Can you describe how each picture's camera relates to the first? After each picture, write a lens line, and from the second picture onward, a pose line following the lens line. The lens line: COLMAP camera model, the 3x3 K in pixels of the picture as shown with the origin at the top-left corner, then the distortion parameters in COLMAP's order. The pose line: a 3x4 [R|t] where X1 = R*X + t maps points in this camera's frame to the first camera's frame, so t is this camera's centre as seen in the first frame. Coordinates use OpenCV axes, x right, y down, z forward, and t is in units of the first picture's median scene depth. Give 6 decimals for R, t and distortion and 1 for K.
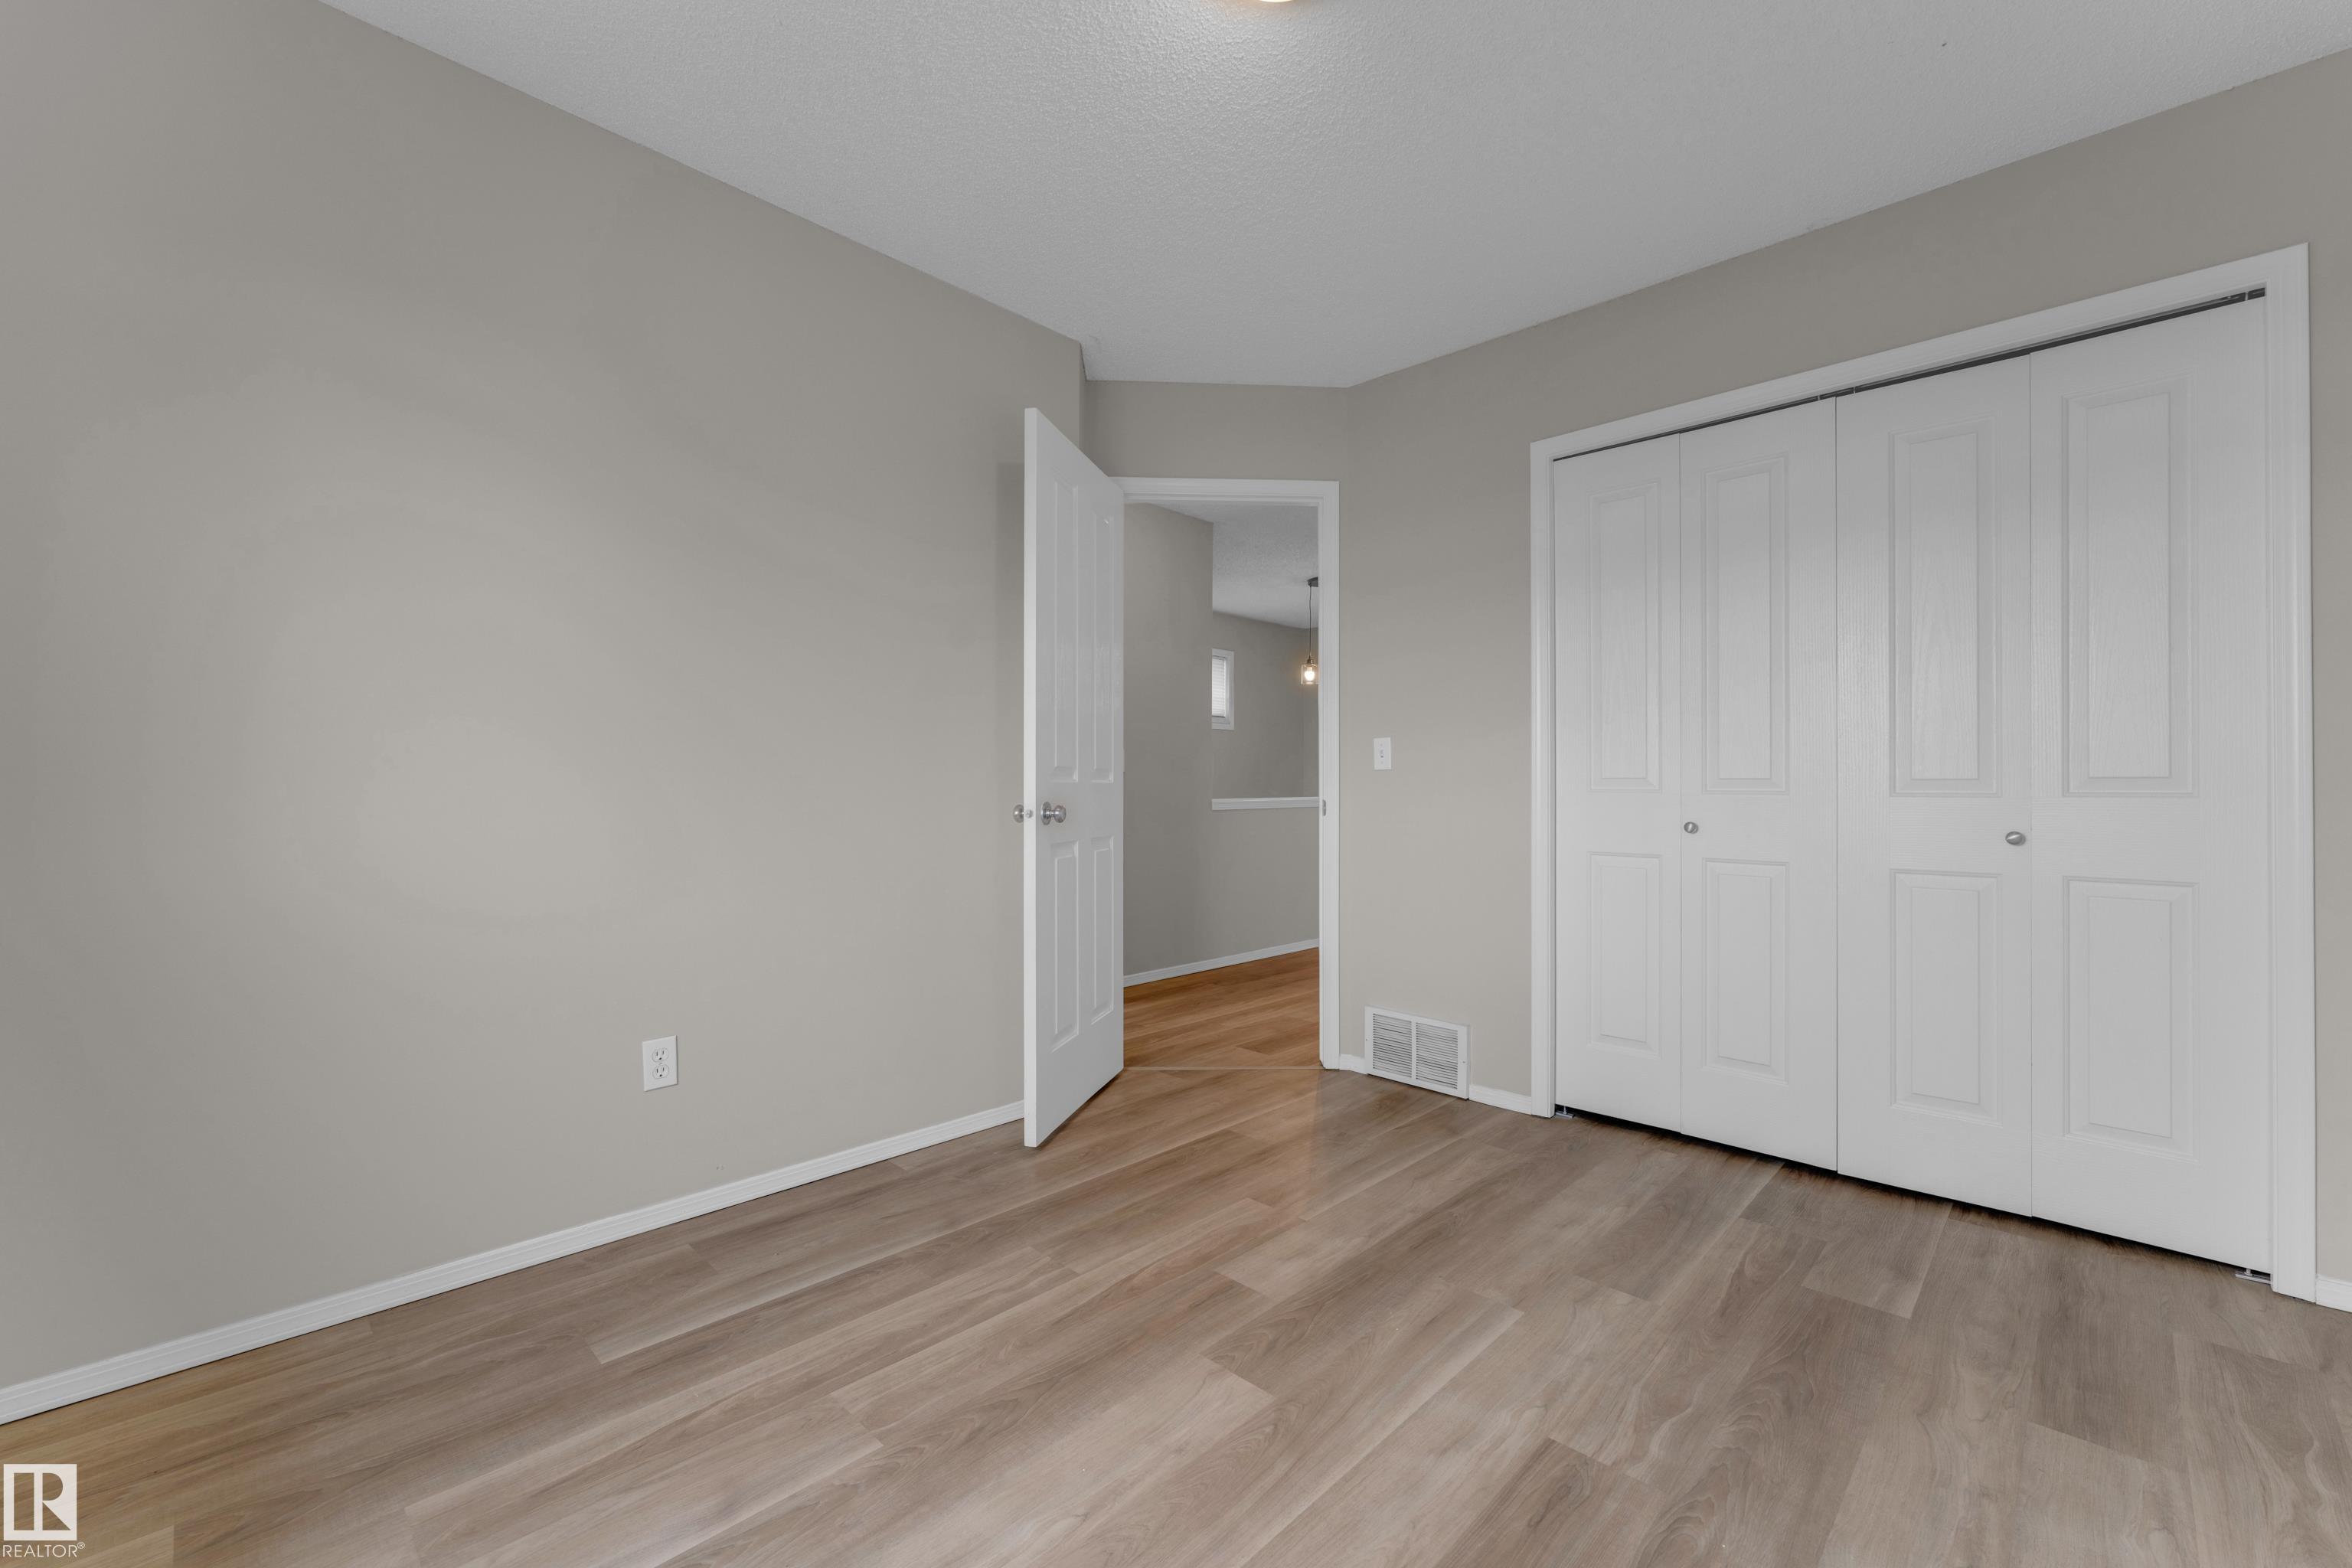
lens RADIAL K [[942.9, 0, 1173.9], [0, 942.9, 788.1], [0, 0, 1]] dist [-0.000431, -0.000216]
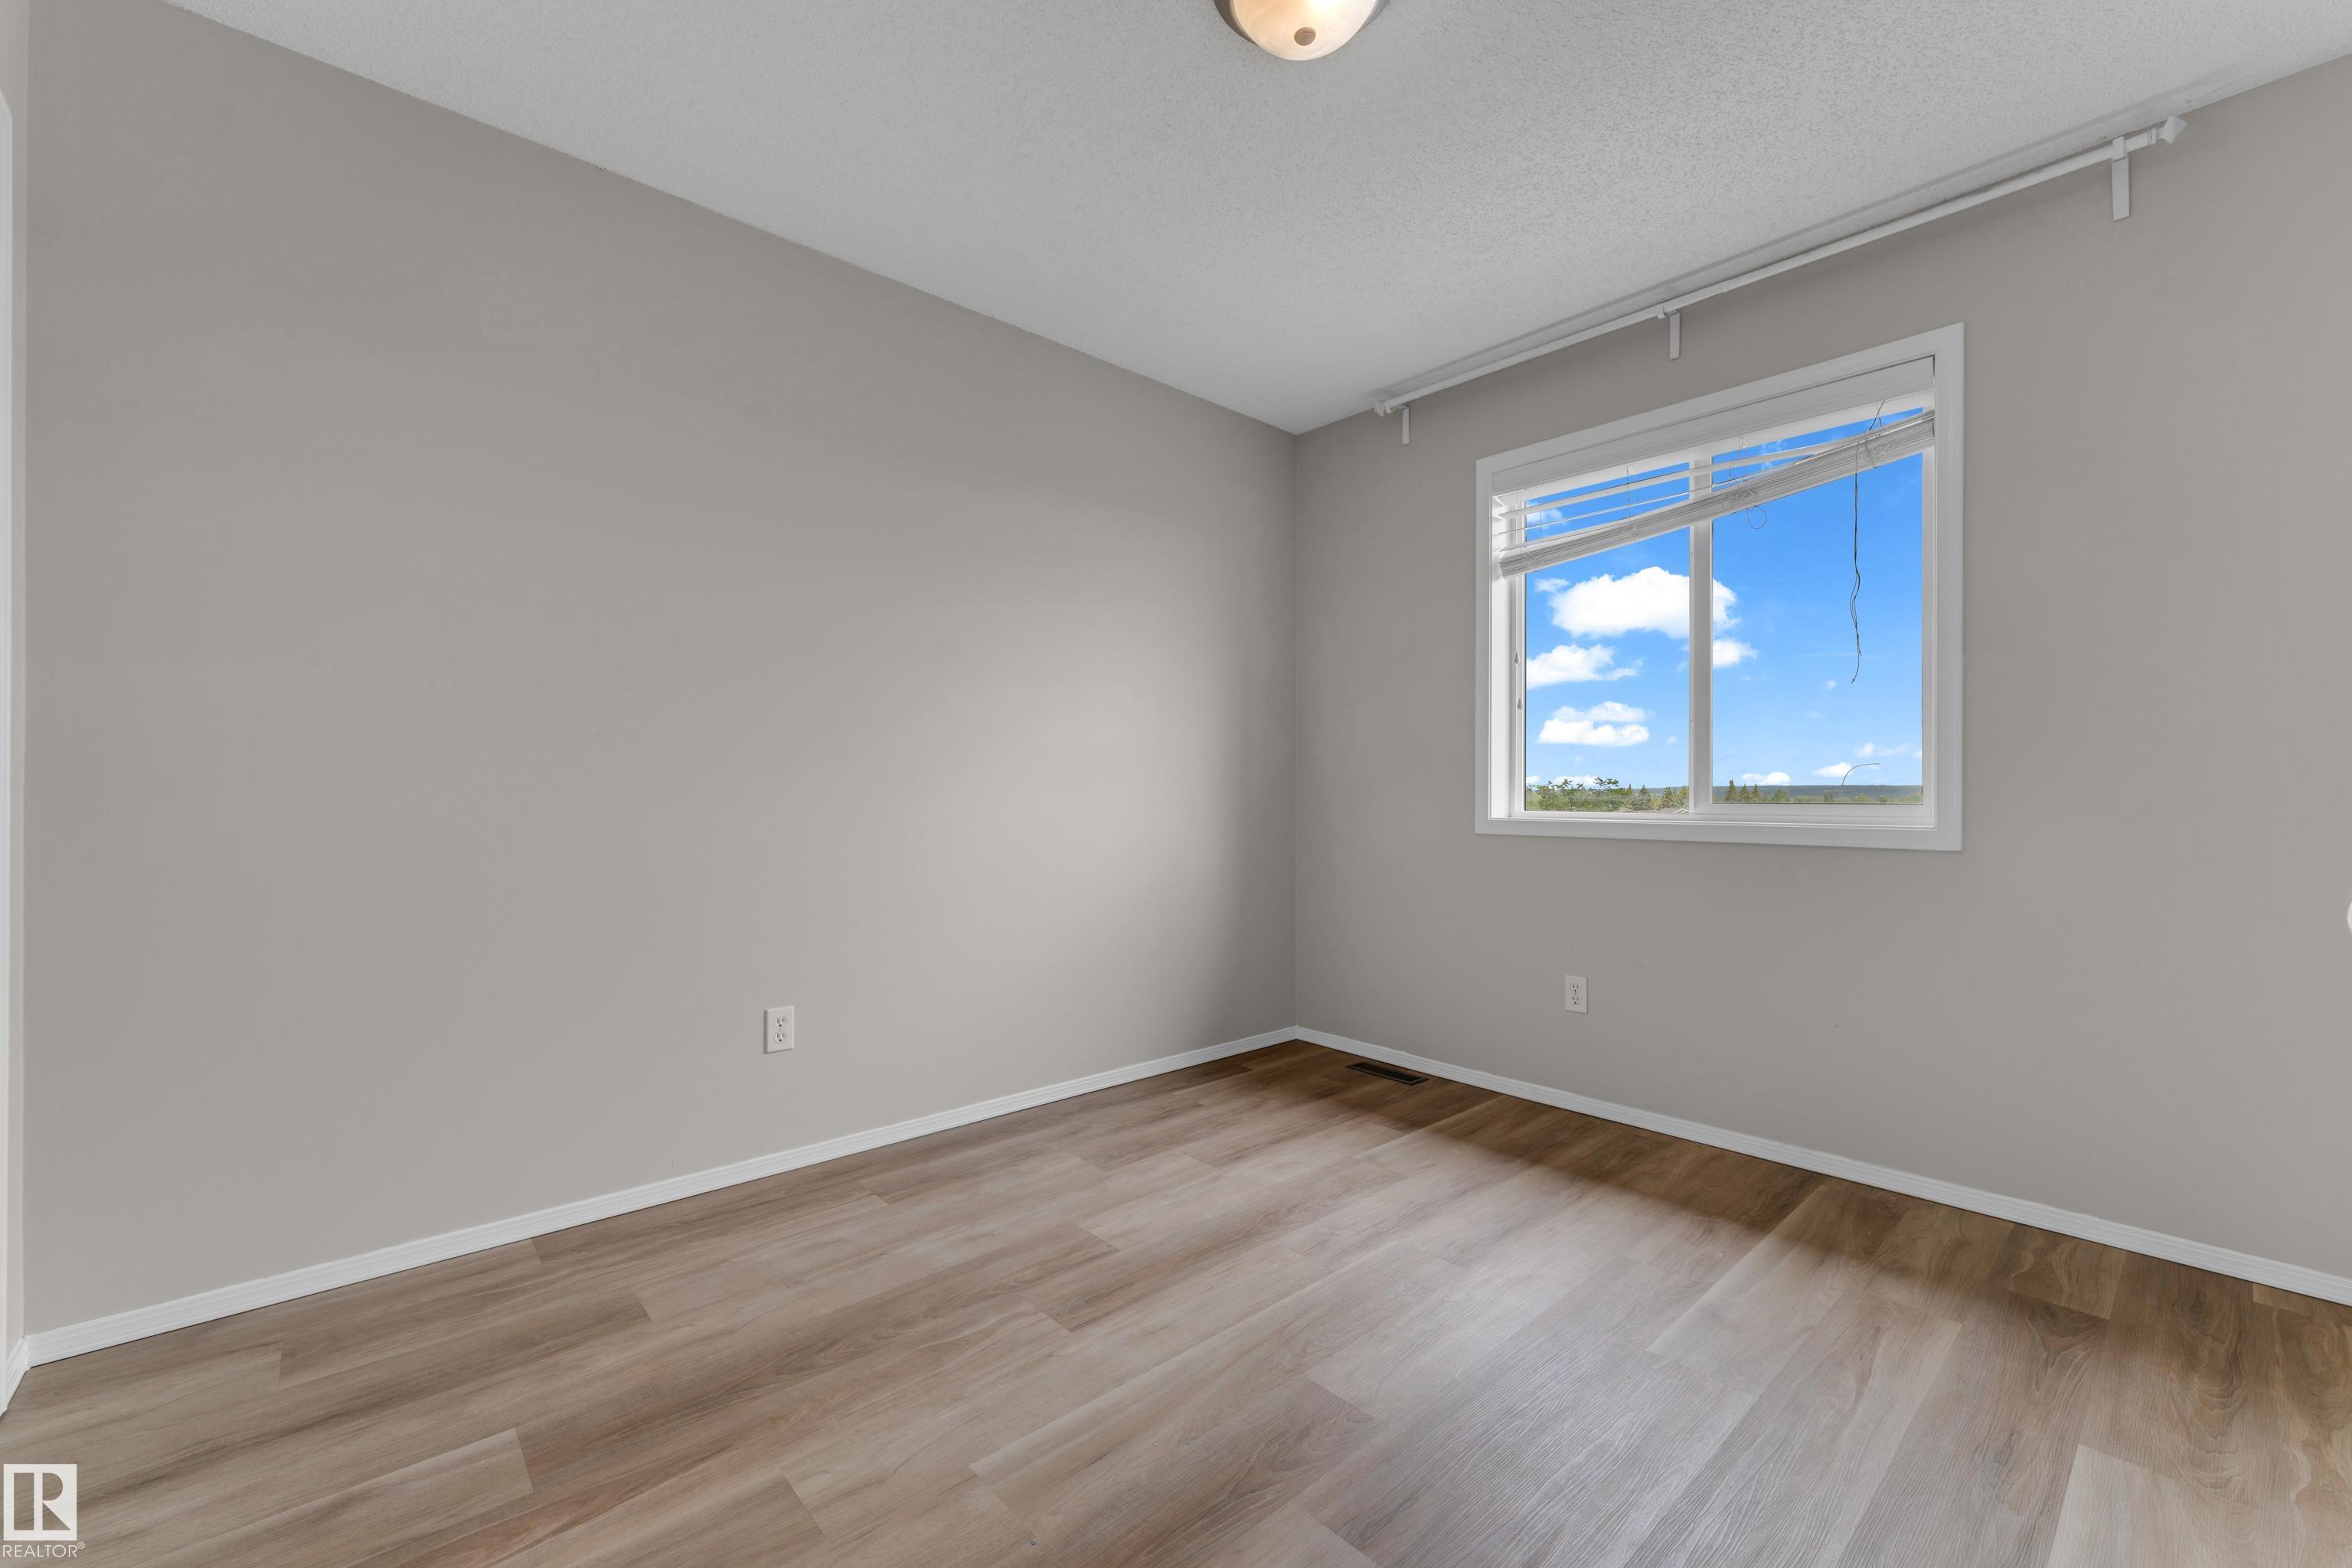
lens RADIAL K [[942.9, 0, 1173.9], [0, 942.9, 788.1], [0, 0, 1]] dist [-0.000431, -0.000216]
pose [[-0.998317, -0.005227, 0.057757, 0.188665], [-0.005413, 0.999981, -0.003065, 0.012134], [-0.057739, -0.003372, -0.998326, 1.995691]]
